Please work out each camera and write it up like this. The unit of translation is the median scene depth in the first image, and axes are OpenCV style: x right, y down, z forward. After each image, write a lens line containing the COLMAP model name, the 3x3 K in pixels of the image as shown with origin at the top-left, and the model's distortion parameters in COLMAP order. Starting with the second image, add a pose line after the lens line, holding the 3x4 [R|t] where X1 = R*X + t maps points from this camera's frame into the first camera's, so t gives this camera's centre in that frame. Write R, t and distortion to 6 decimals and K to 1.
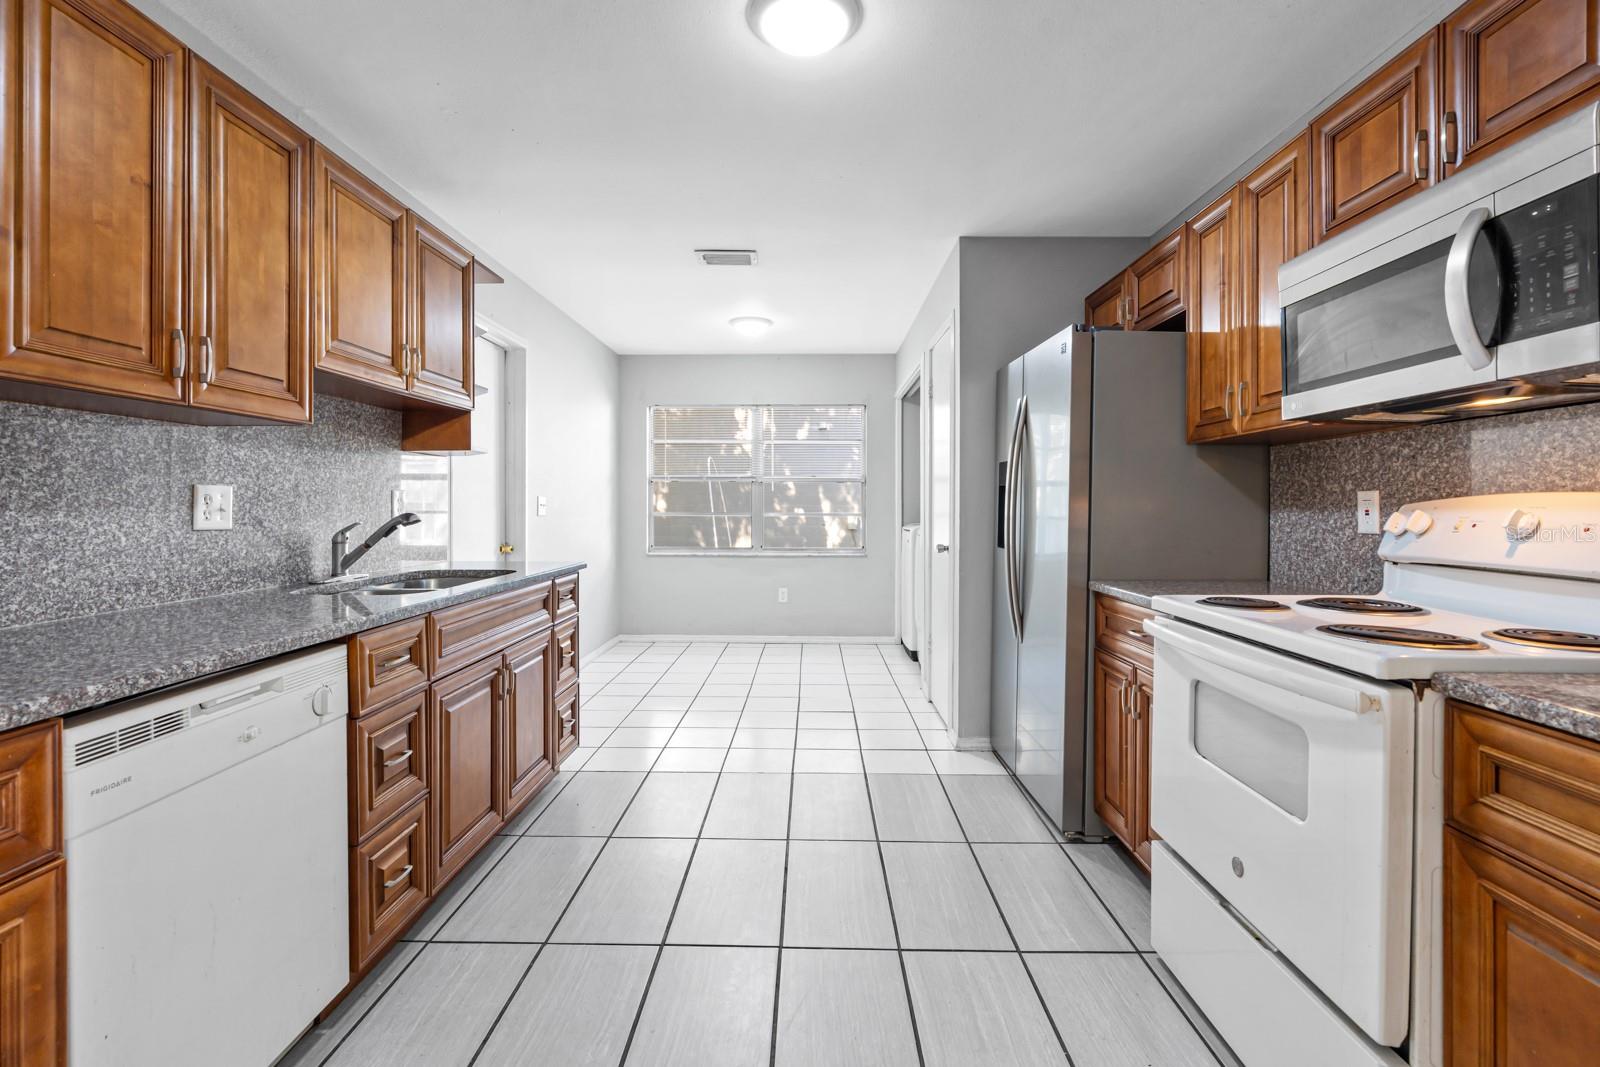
lens RADIAL K [[728.5, 0, 797.3], [0, 728.5, 506.9], [0, 0, 1]] dist [-0.014455, 0.007143]
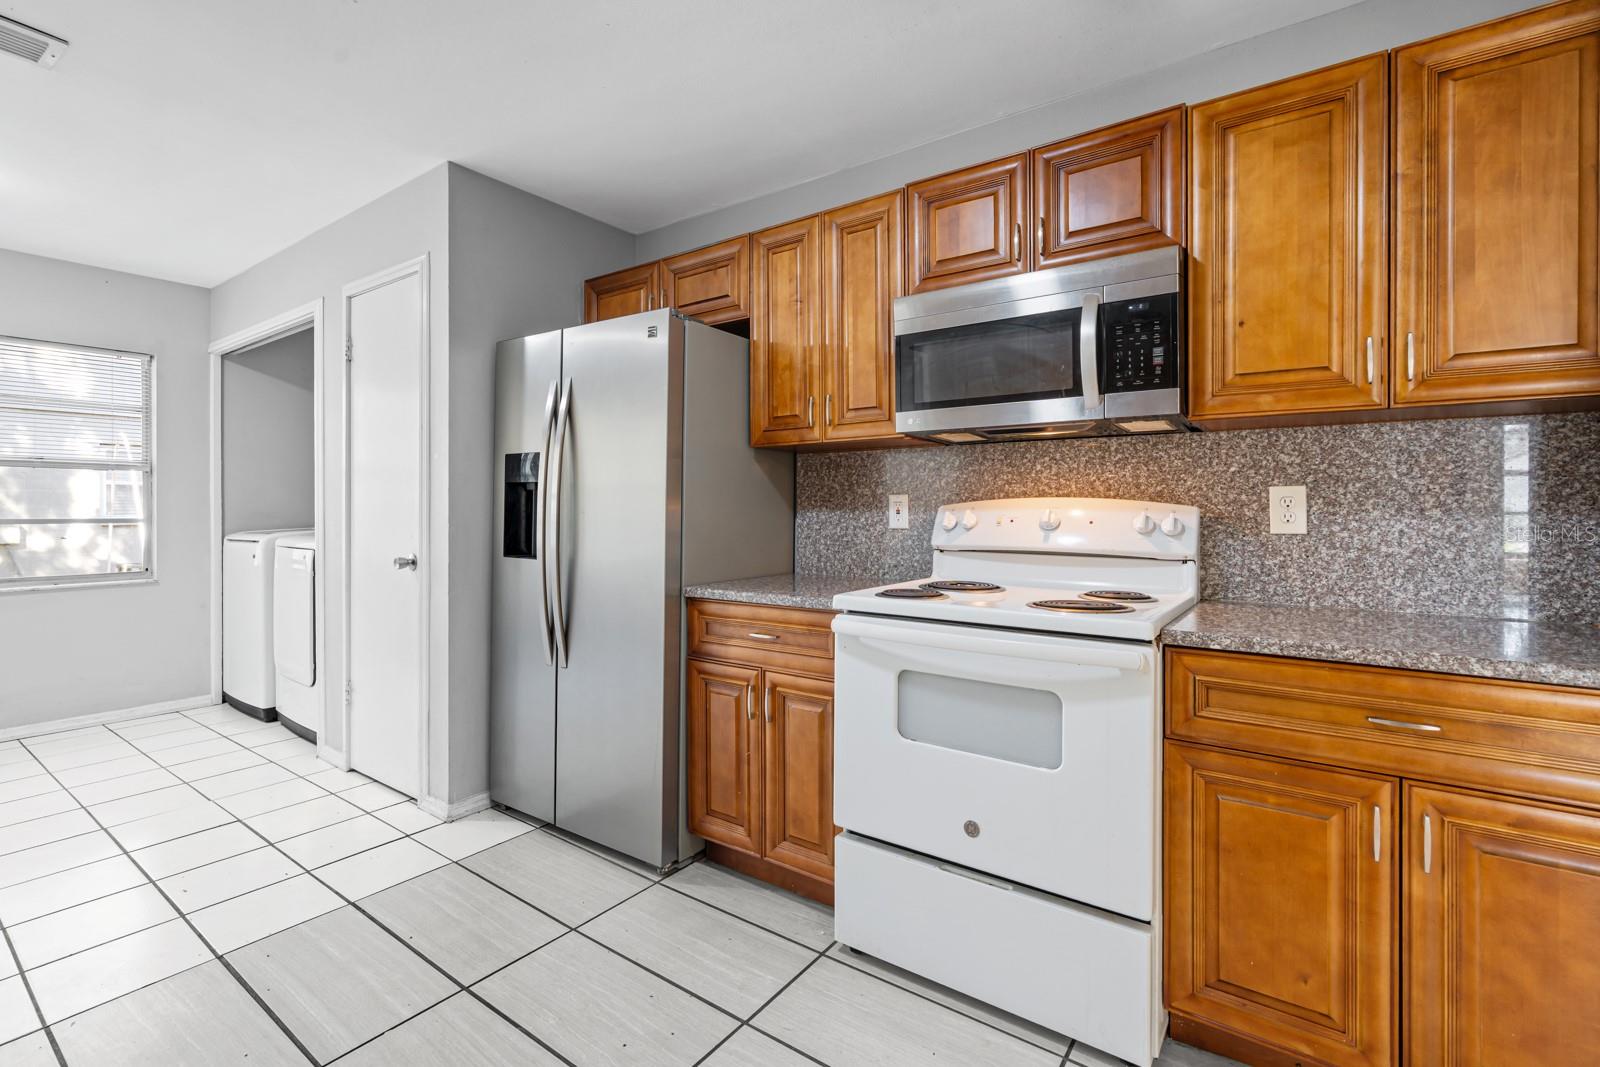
lens RADIAL K [[728.5, 0, 797.3], [0, 728.5, 506.9], [0, 0, 1]] dist [-0.014455, 0.007143]
pose [[0.571481, -0.002402, 0.820612, -0.327309], [0.002088, 0.999997, 0.001473, -0.002913], [-0.820613, 0.000871, 0.571484, 0.405044]]
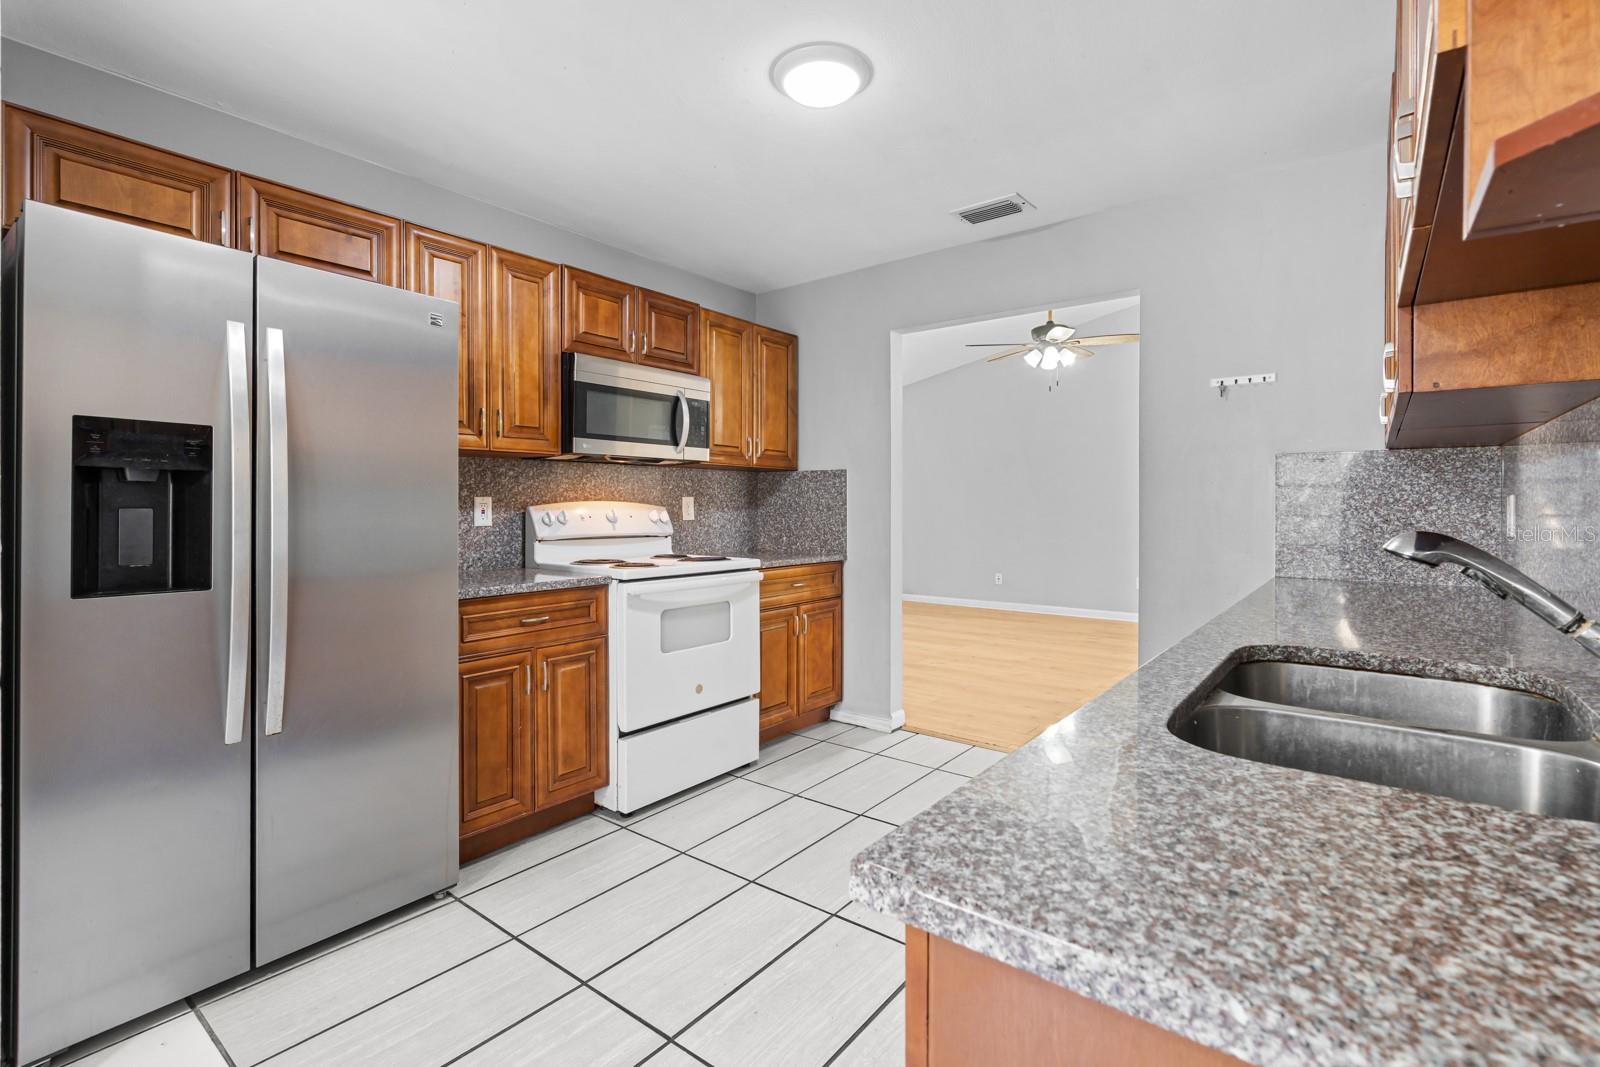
lens RADIAL K [[728.5, 0, 797.3], [0, 728.5, 506.9], [0, 0, 1]] dist [-0.014455, 0.007143]
pose [[-0.801272, -0.002824, 0.598293, -0.563124], [-0.001757, 0.999996, 0.002367, -0.006187], [-0.598298, 0.000846, -0.801274, 1.709762]]
